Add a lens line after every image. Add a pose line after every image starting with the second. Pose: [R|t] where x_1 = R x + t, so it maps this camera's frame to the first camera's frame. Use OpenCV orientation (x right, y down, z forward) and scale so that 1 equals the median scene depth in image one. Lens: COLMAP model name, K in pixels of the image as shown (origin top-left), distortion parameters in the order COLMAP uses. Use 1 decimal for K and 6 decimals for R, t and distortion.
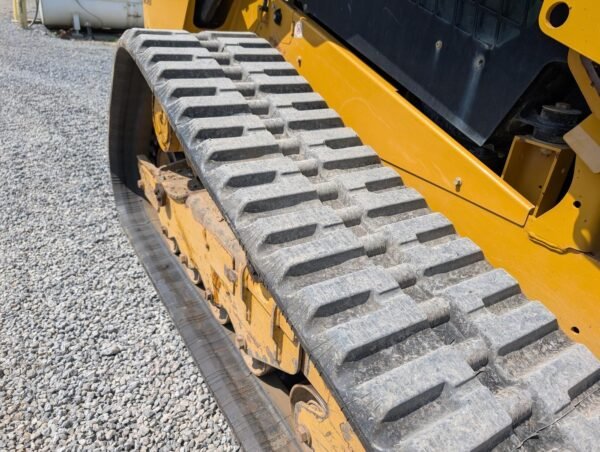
lens RADIAL K [[438.6, 0, 301.9], [0, 438.6, 227.3], [0, 0, 1]] dist [0.025127, -0.019937]
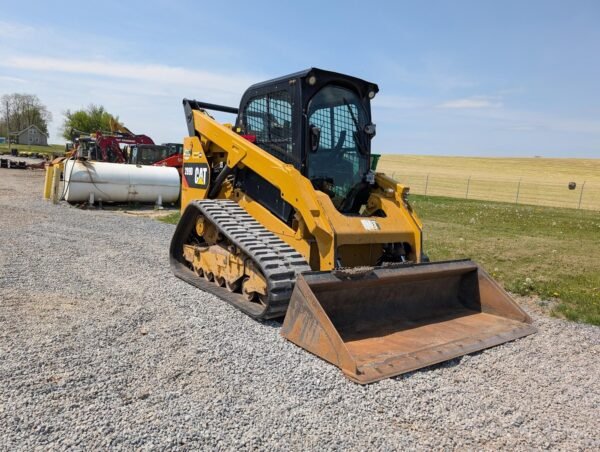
lens RADIAL K [[431.6, 0, 298.5], [0, 431.6, 223.4], [0, 0, 1]] dist [0.032984, -0.015336]
pose [[0.995147, -0.035676, 0.091702, 0.092683], [0.065849, 0.933968, -0.351237, 0.869337], [-0.073116, 0.355571, 0.931785, -1.926969]]
